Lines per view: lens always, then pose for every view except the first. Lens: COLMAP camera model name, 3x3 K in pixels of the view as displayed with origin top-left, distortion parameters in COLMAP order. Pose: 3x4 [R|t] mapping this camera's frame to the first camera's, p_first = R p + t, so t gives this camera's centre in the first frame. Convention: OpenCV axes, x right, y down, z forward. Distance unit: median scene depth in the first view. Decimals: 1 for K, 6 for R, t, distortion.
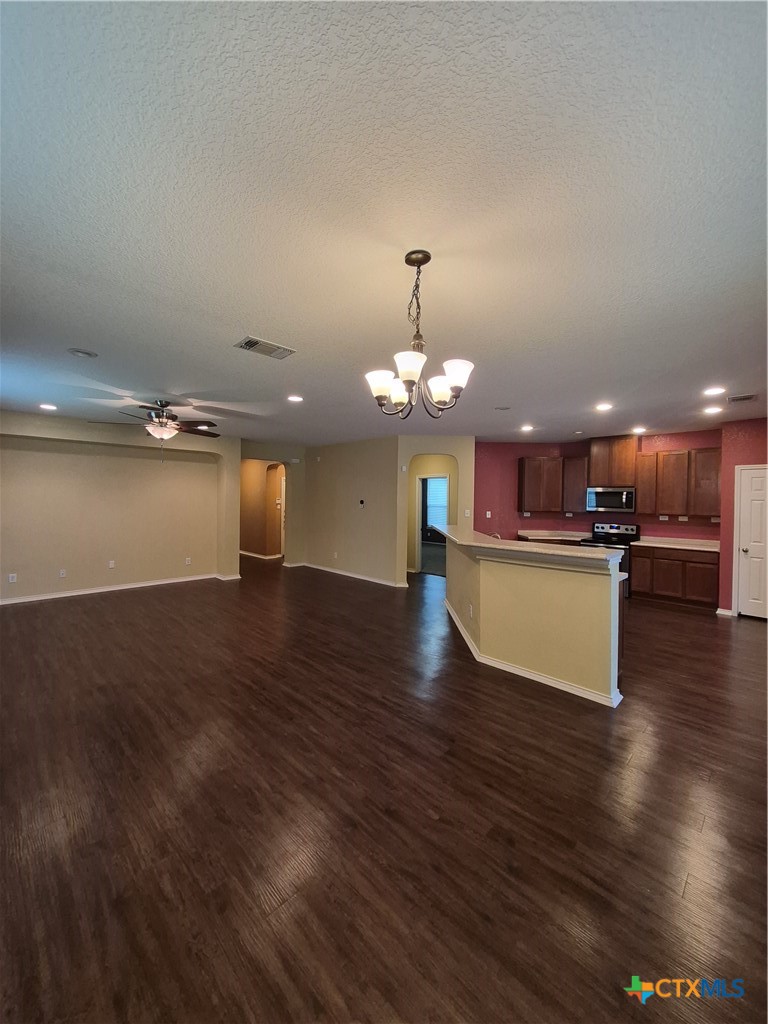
lens RADIAL K [[400.0, 0, 389.4], [0, 400.0, 504.3], [0, 0, 1]] dist [-0.000045, -0.000144]
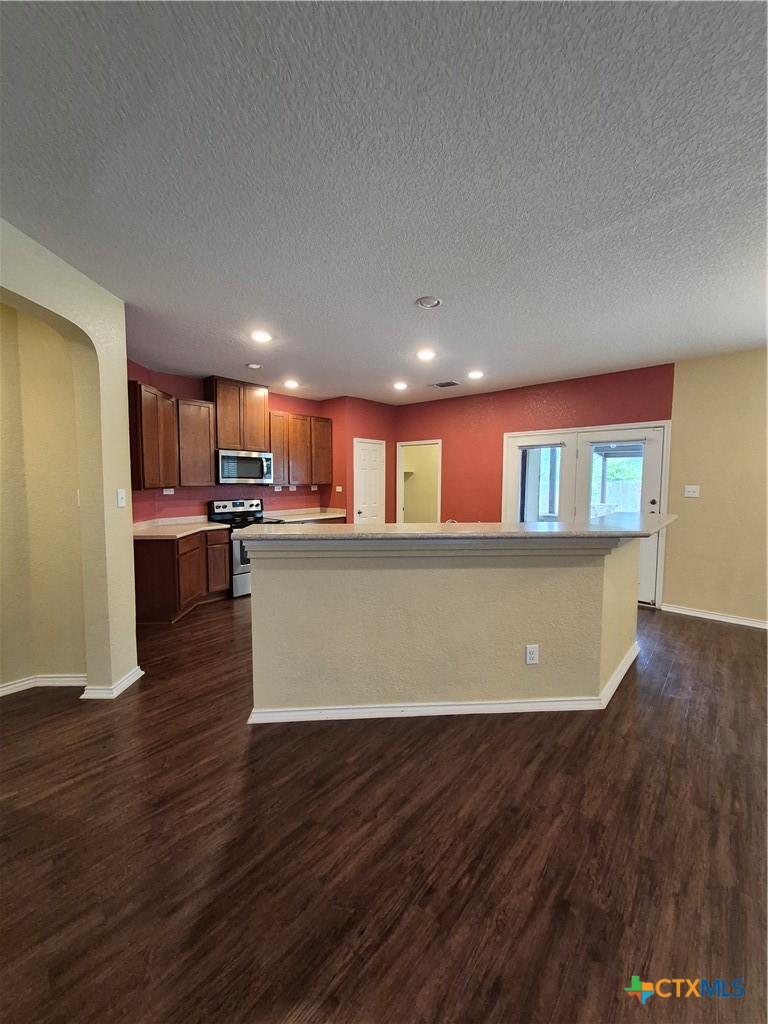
lens RADIAL K [[400.0, 0, 389.4], [0, 400.0, 504.3], [0, 0, 1]] dist [-0.000045, -0.000144]
pose [[-0.059478, -0.080041, 0.995016, -0.273275], [0.012629, 0.996640, 0.080926, -0.000704], [-0.998150, 0.017379, -0.058267, 0.977597]]
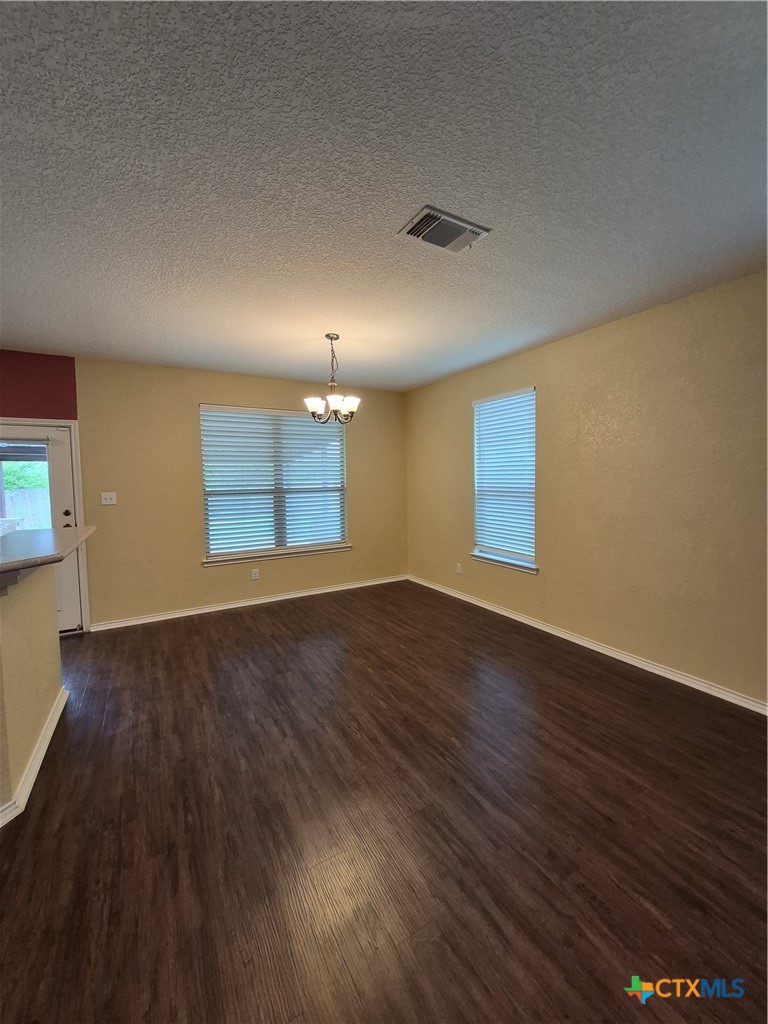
lens RADIAL K [[400.0, 0, 389.4], [0, 400.0, 504.3], [0, 0, 1]] dist [-0.000045, -0.000144]
pose [[-0.968645, -0.011885, 0.248163, -0.216178], [0.007937, 0.996865, 0.078721, 0.001299], [-0.248321, 0.078222, -0.965514, 0.928851]]
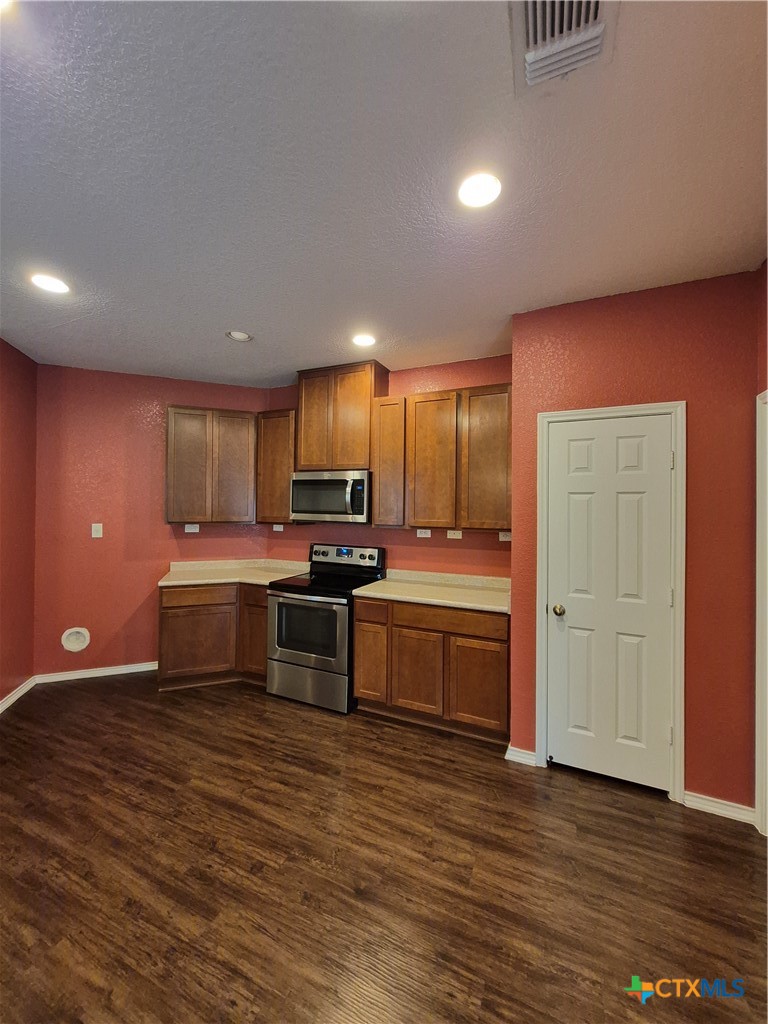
lens RADIAL K [[400.0, 0, 389.4], [0, 400.0, 504.3], [0, 0, 1]] dist [-0.000045, -0.000144]
pose [[0.934150, 0.001359, 0.356879, 0.564977], [0.006011, 0.999791, -0.019542, 0.009349], [-0.356831, 0.020401, 0.933946, 0.659659]]
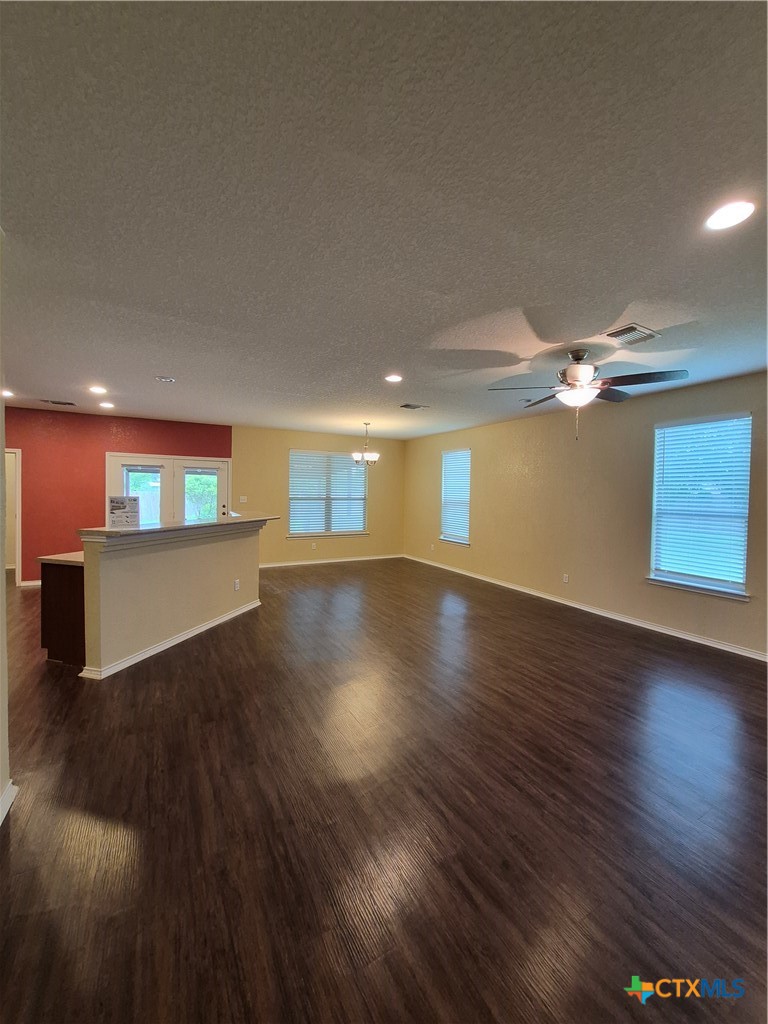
lens RADIAL K [[400.0, 0, 389.4], [0, 400.0, 504.3], [0, 0, 1]] dist [-0.000045, -0.000144]
pose [[-0.963262, -0.034941, 0.266279, -0.399249], [-0.022778, 0.998557, 0.048629, -0.018994], [-0.267594, 0.040777, -0.962668, 1.578161]]
